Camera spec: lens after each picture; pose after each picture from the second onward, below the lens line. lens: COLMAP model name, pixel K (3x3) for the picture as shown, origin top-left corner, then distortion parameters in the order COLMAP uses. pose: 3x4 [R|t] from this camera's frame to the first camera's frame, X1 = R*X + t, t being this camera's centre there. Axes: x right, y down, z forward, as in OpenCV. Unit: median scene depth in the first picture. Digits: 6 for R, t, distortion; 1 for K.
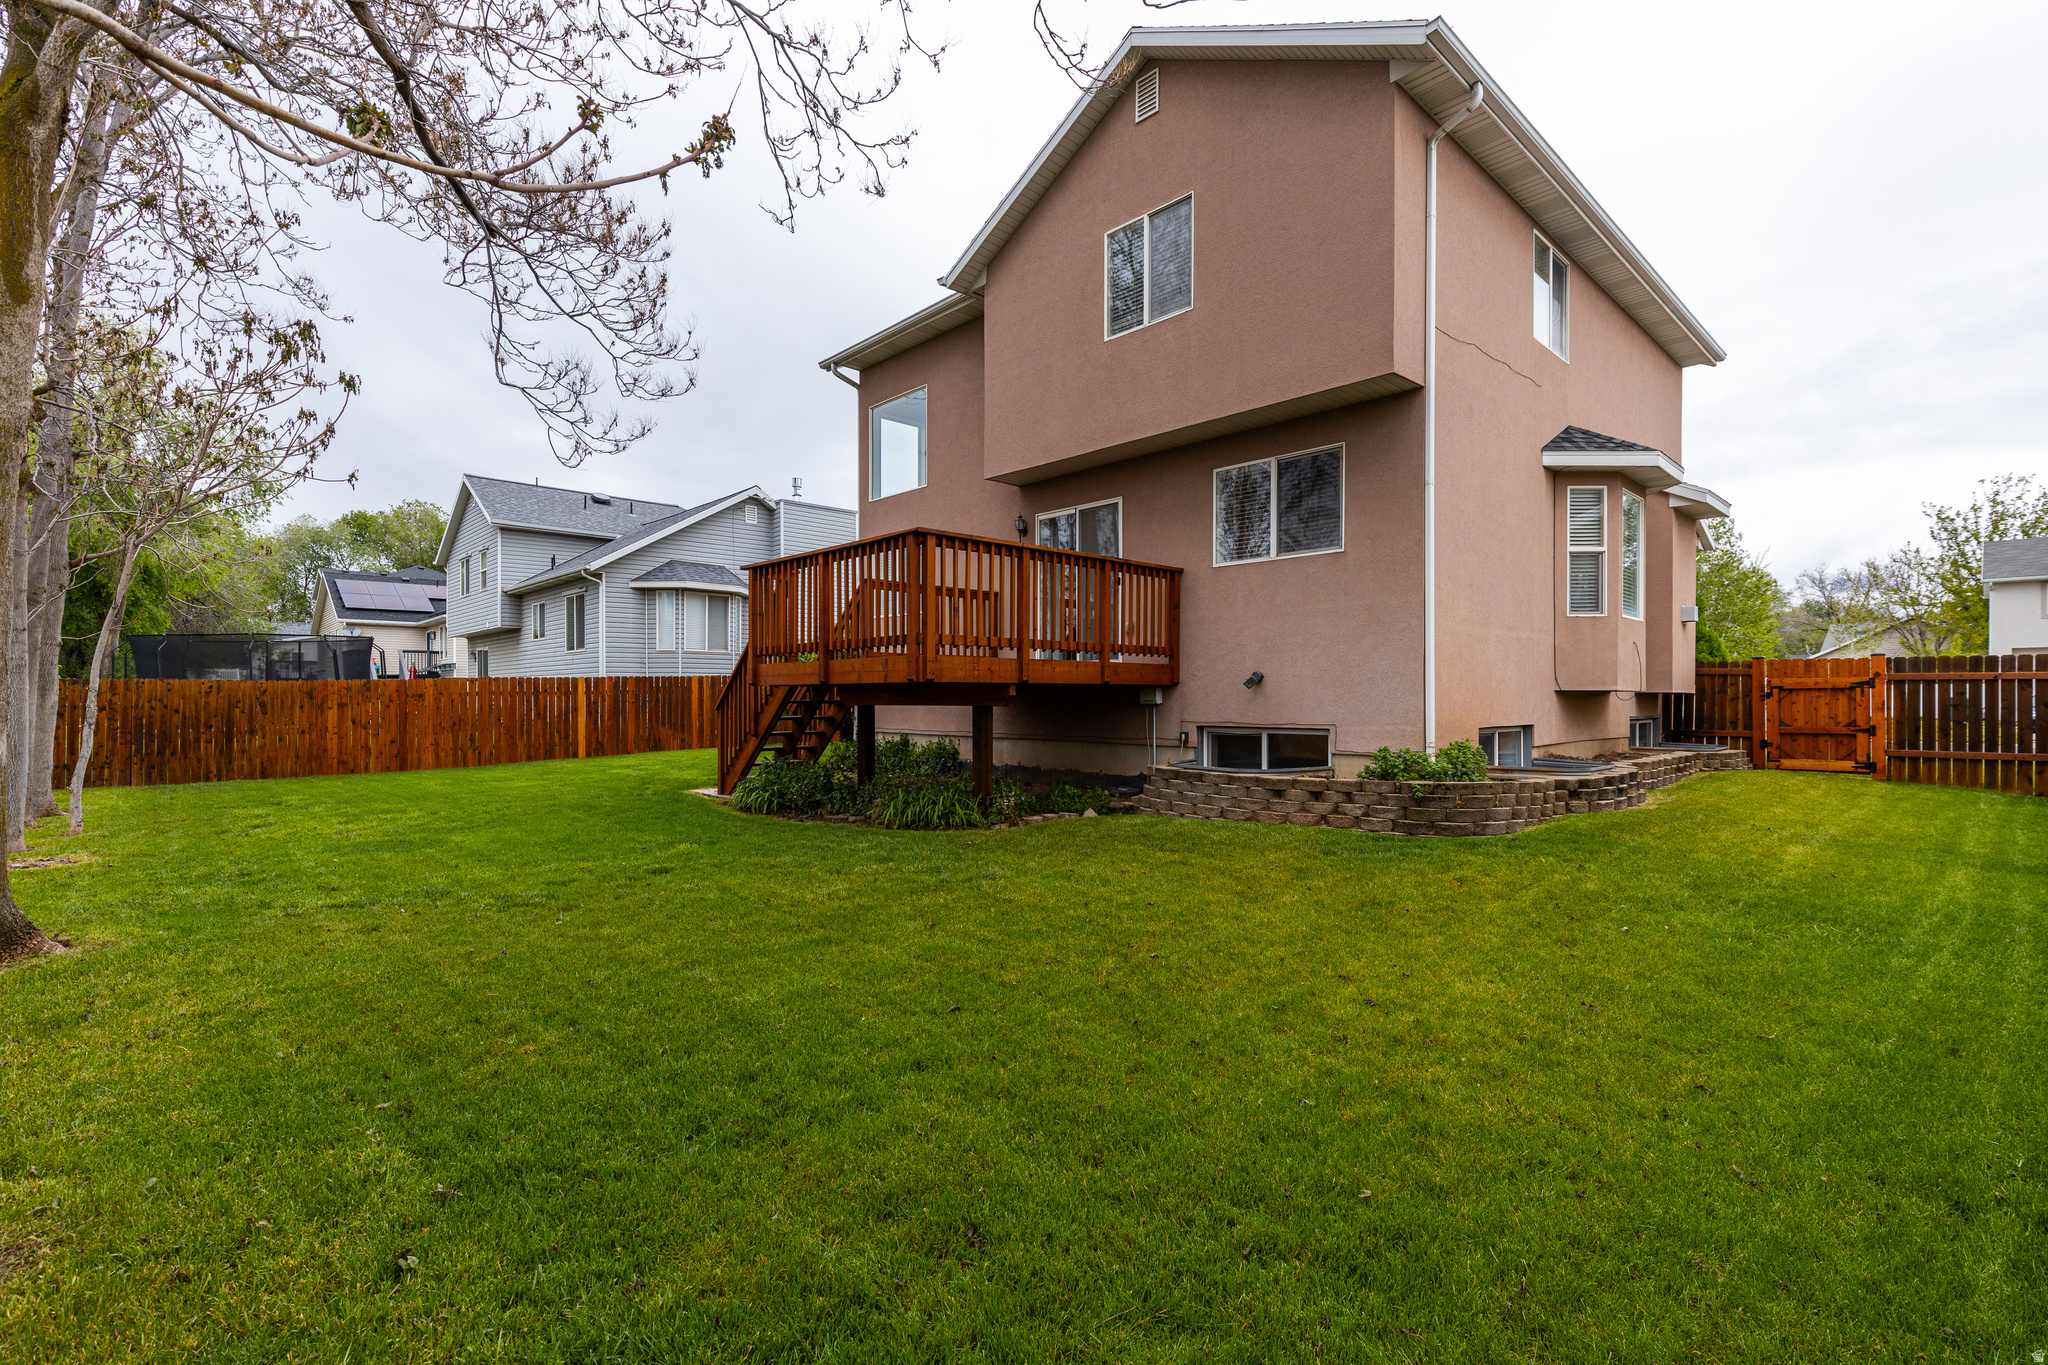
lens RADIAL K [[944.6, 0, 1007.9], [0, 944.6, 689.3], [0, 0, 1]] dist [0.000781, 0.000784]
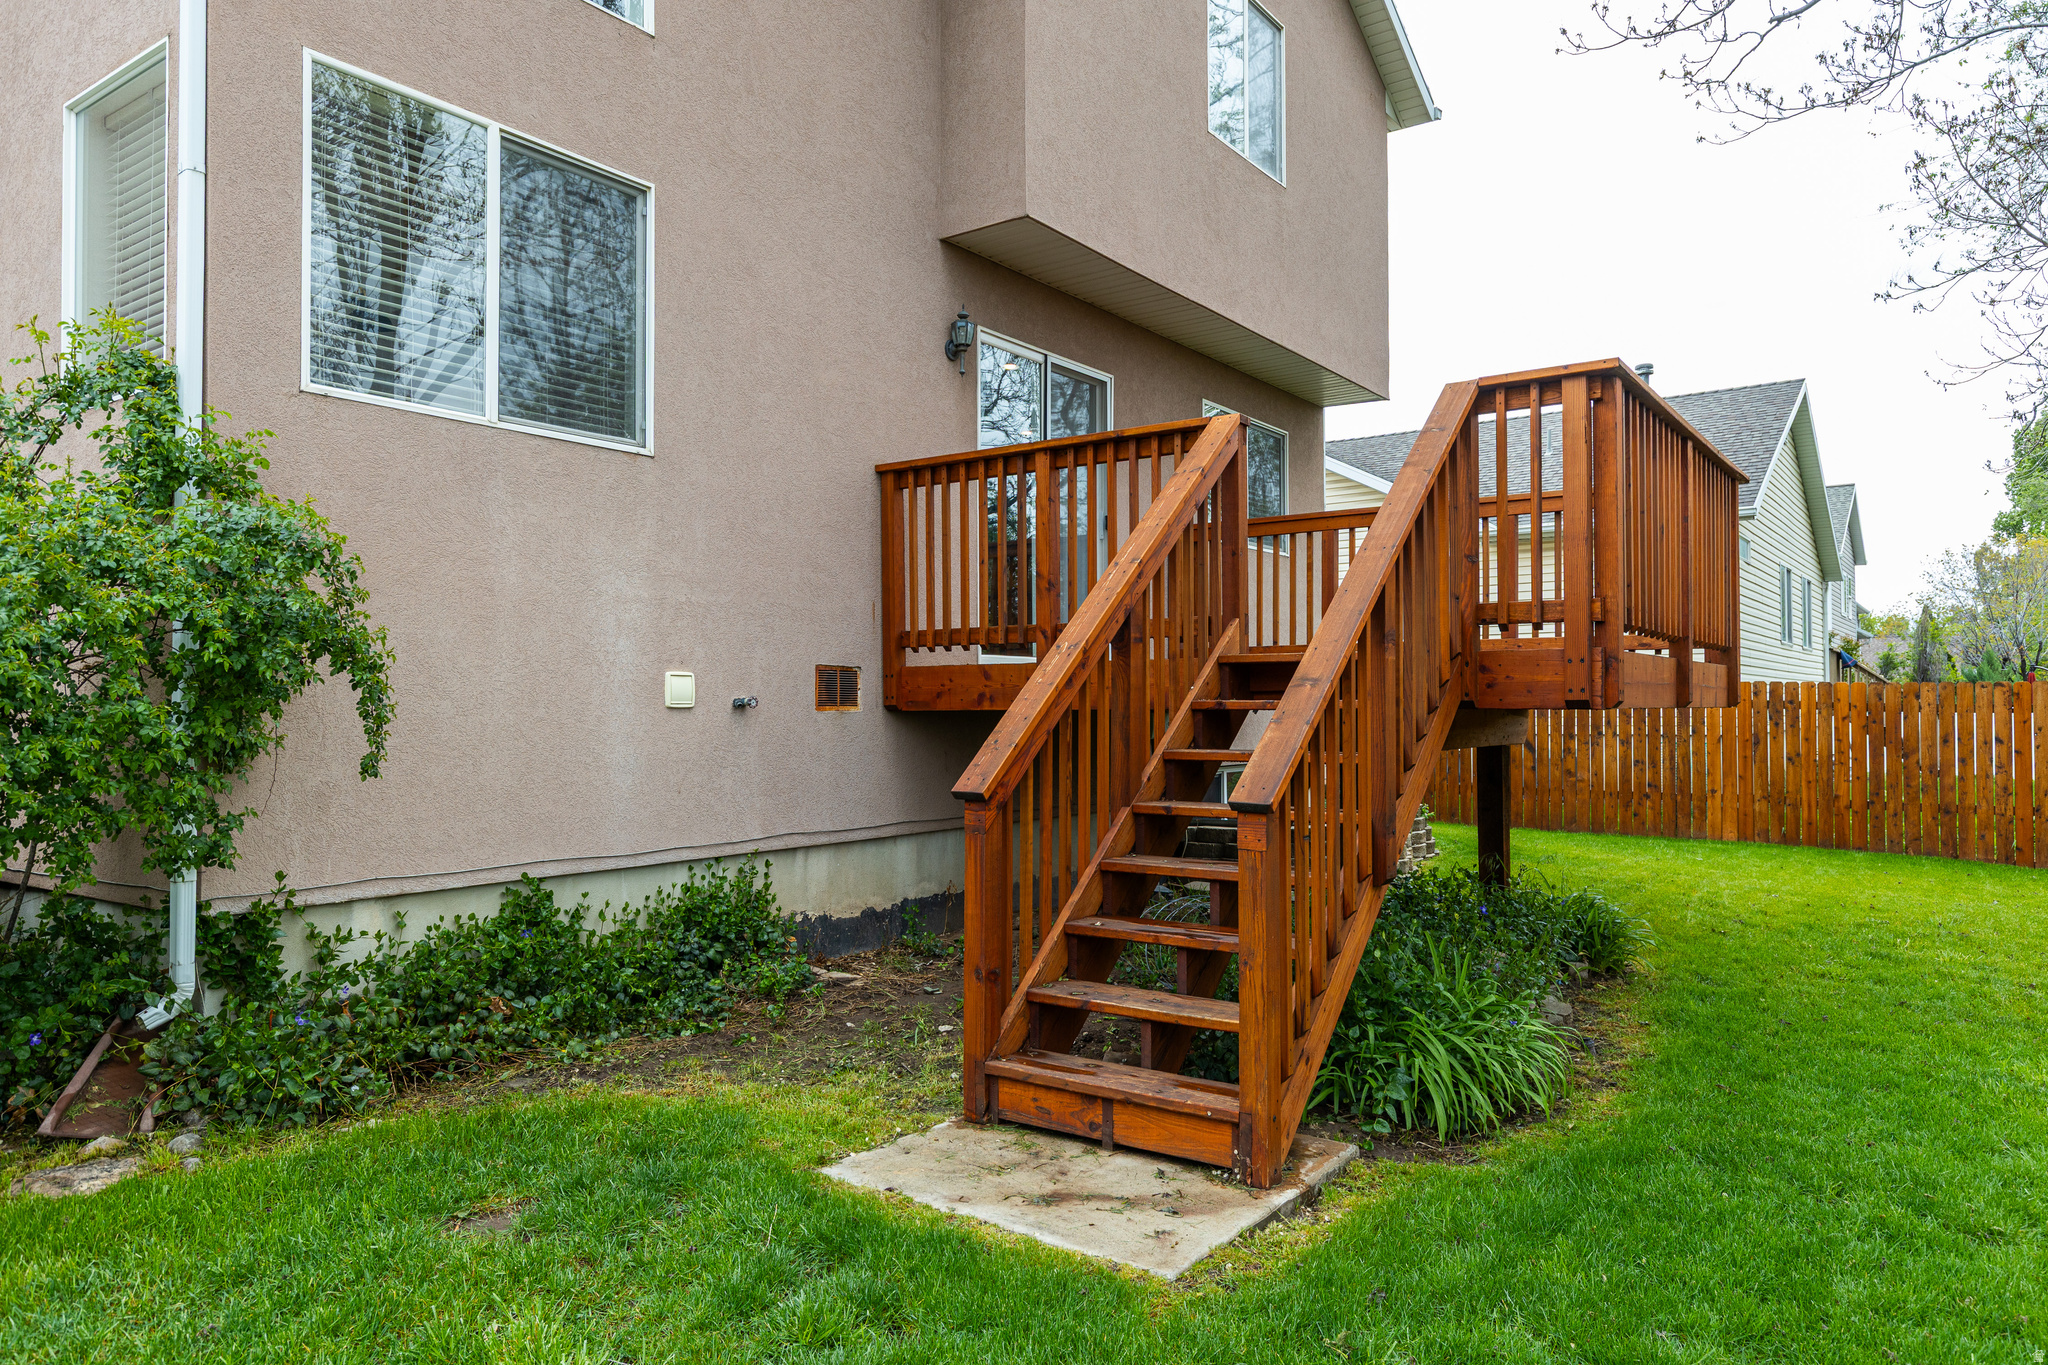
lens RADIAL K [[1299.4, 0, 1024.0], [0, 1299.4, 682.5], [0, 0, 1]] dist [0.009473, 0.001291]
pose [[-0.189531, 0.027167, 0.981499, -0.588713], [-0.000807, 0.999613, -0.027824, 0.002233], [-0.981874, -0.006066, -0.189435, 1.118499]]
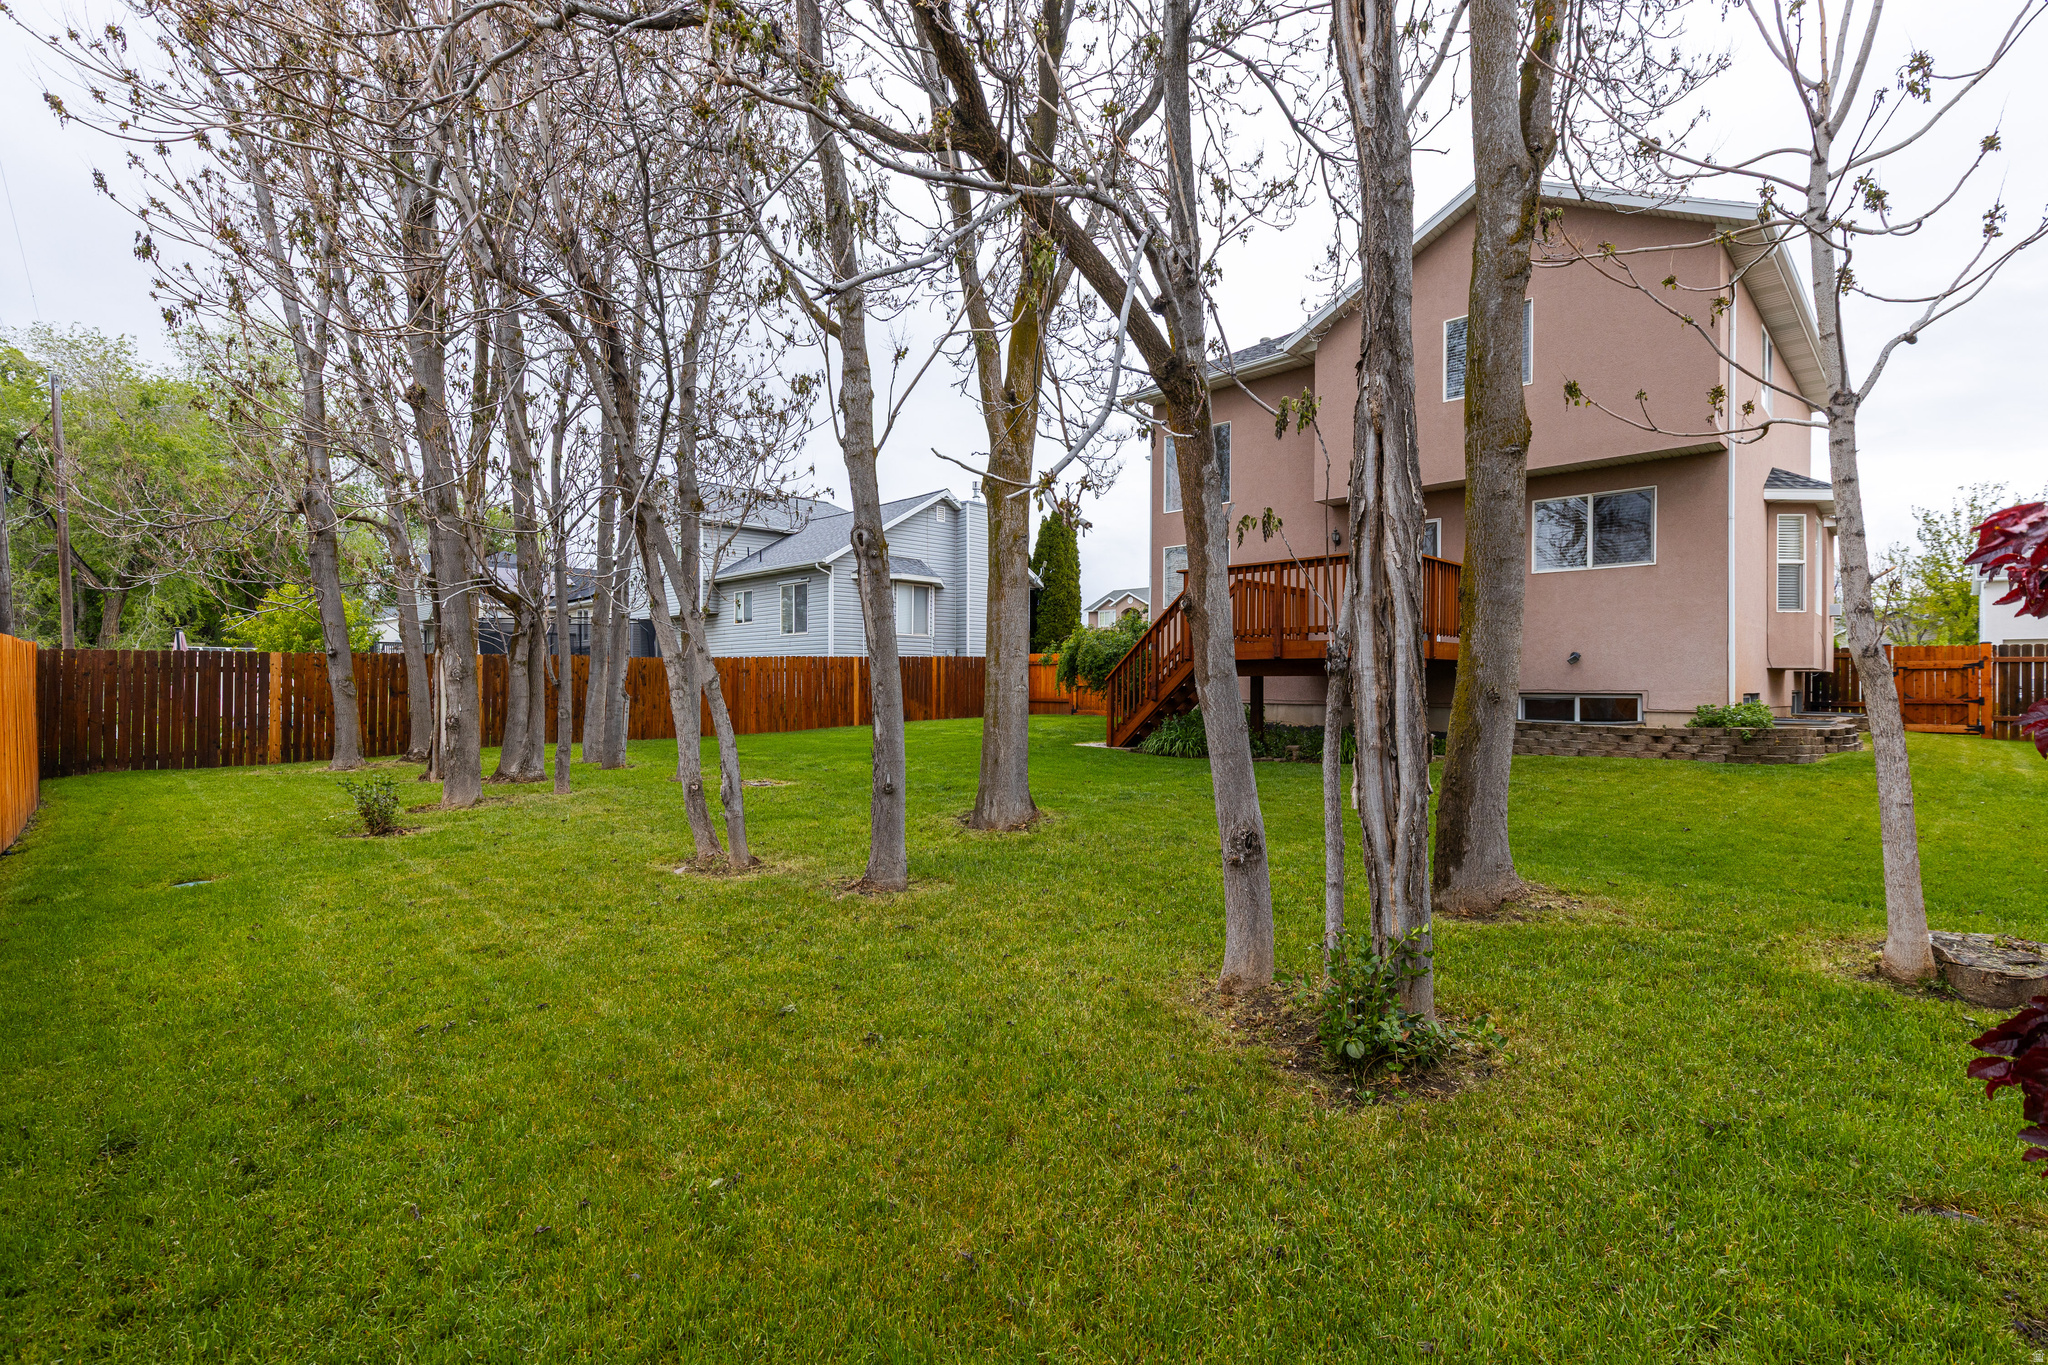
lens RADIAL K [[933.6, 0, 1020.6], [0, 933.6, 674.3], [0, 0, 1]] dist [0.002000, -0.000159]
pose [[0.999519, 0.004895, 0.030612, -0.465790], [-0.004871, 0.999988, -0.000847, 0.014805], [-0.030616, 0.000698, 0.999531, -0.255861]]
